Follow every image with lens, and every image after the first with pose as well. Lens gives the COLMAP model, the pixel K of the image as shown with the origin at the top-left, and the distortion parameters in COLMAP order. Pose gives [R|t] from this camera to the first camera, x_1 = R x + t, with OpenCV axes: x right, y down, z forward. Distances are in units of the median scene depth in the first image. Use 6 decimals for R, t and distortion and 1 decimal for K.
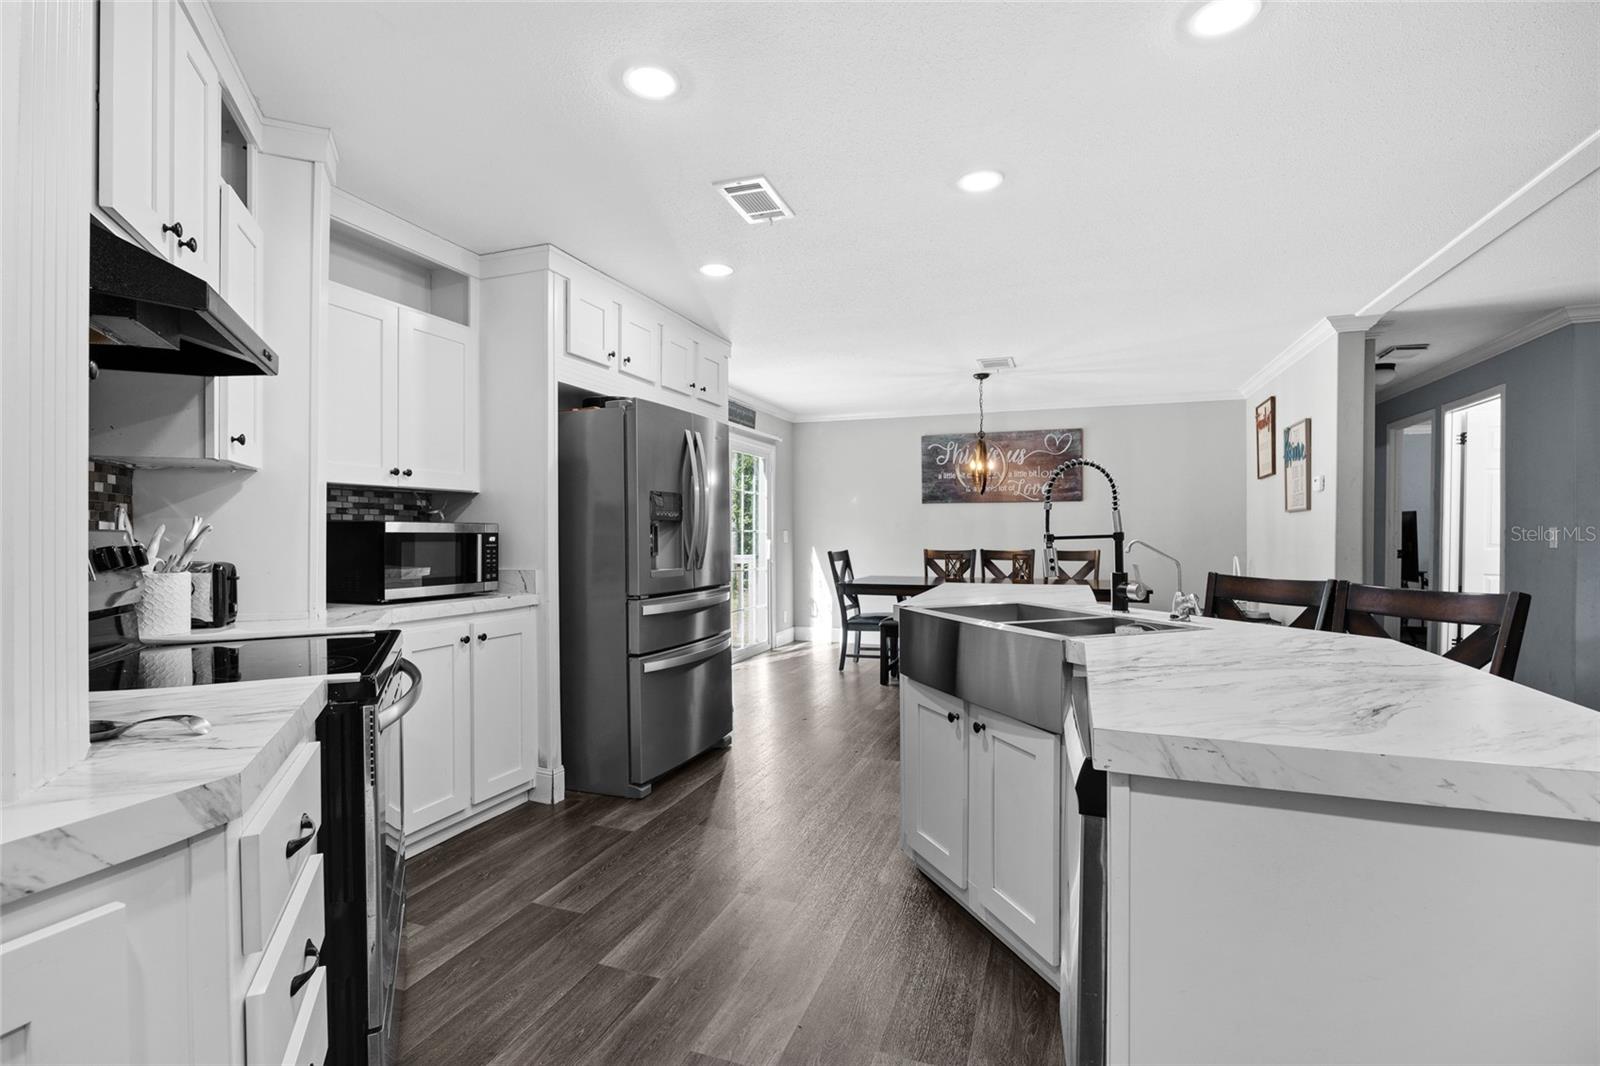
lens RADIAL K [[728.9, 0, 799.6], [0, 728.9, 531.6], [0, 0, 1]] dist [-0.002272, -0.000059]
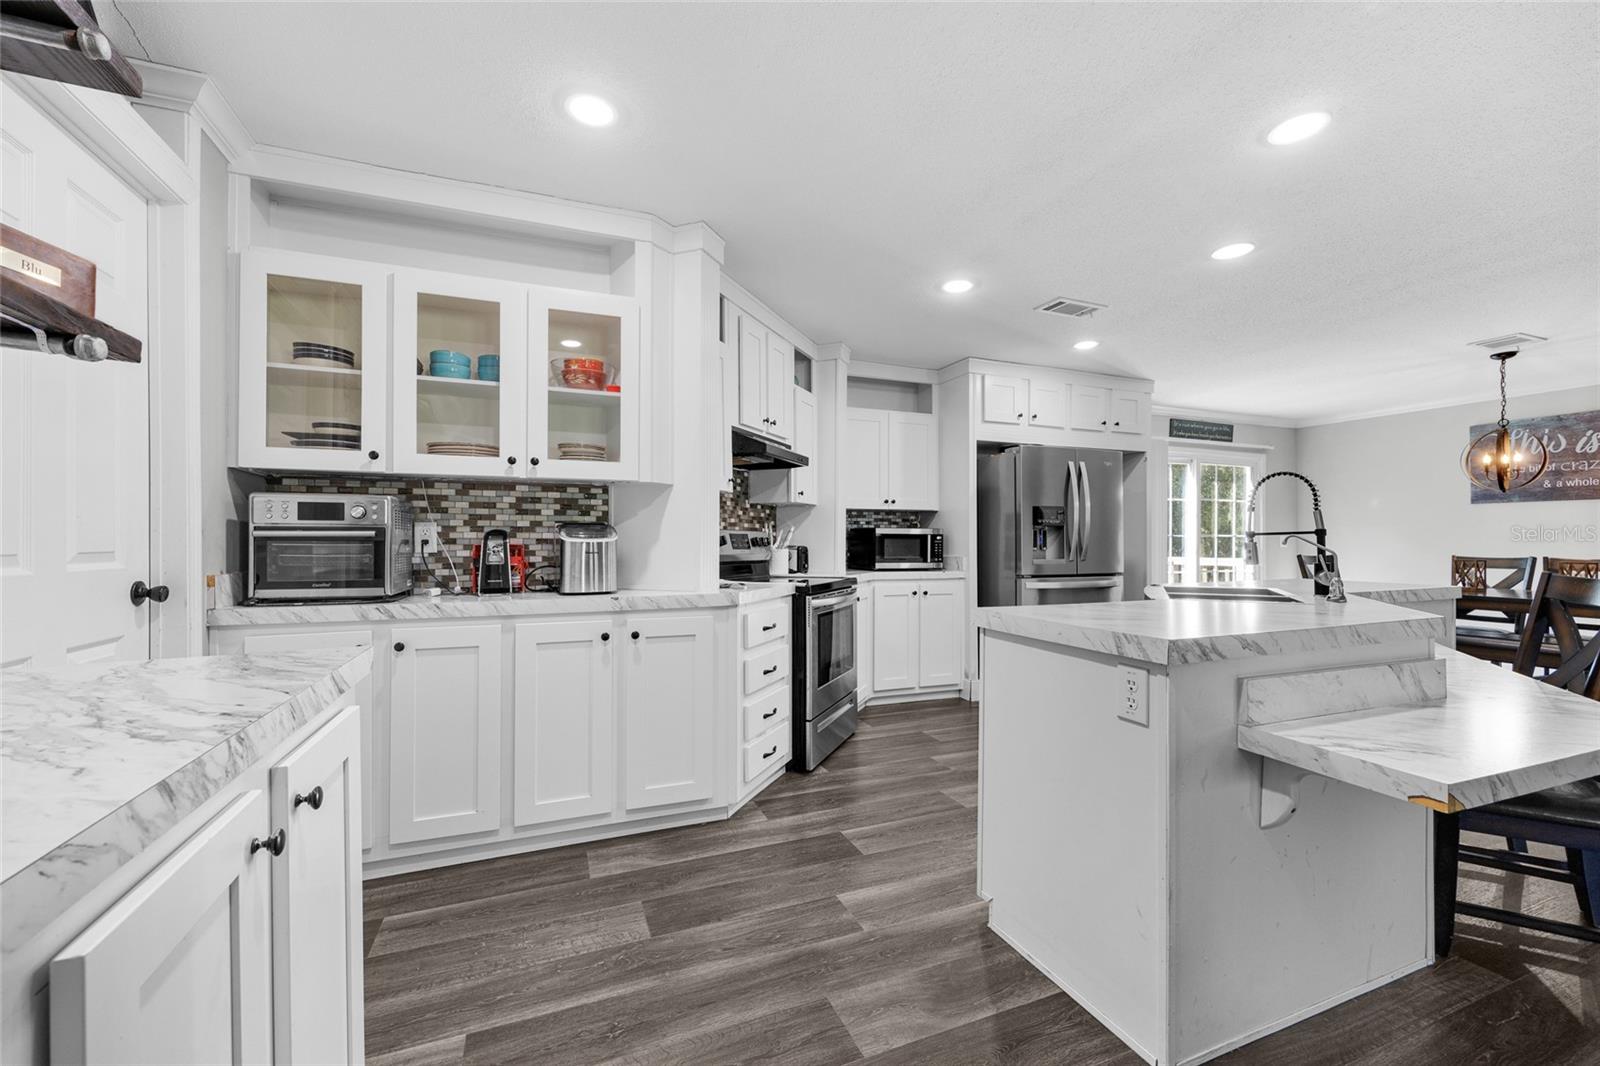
lens RADIAL K [[637.8, 0, 802.6], [0, 637.8, 534.8], [0, 0, 1]] dist [0.001429, 0.000088]
pose [[0.671790, -0.003902, -0.740731, 0.484725], [-0.003047, 0.999963, -0.008031, 0.016323], [0.740735, 0.007653, 0.671753, -0.246117]]
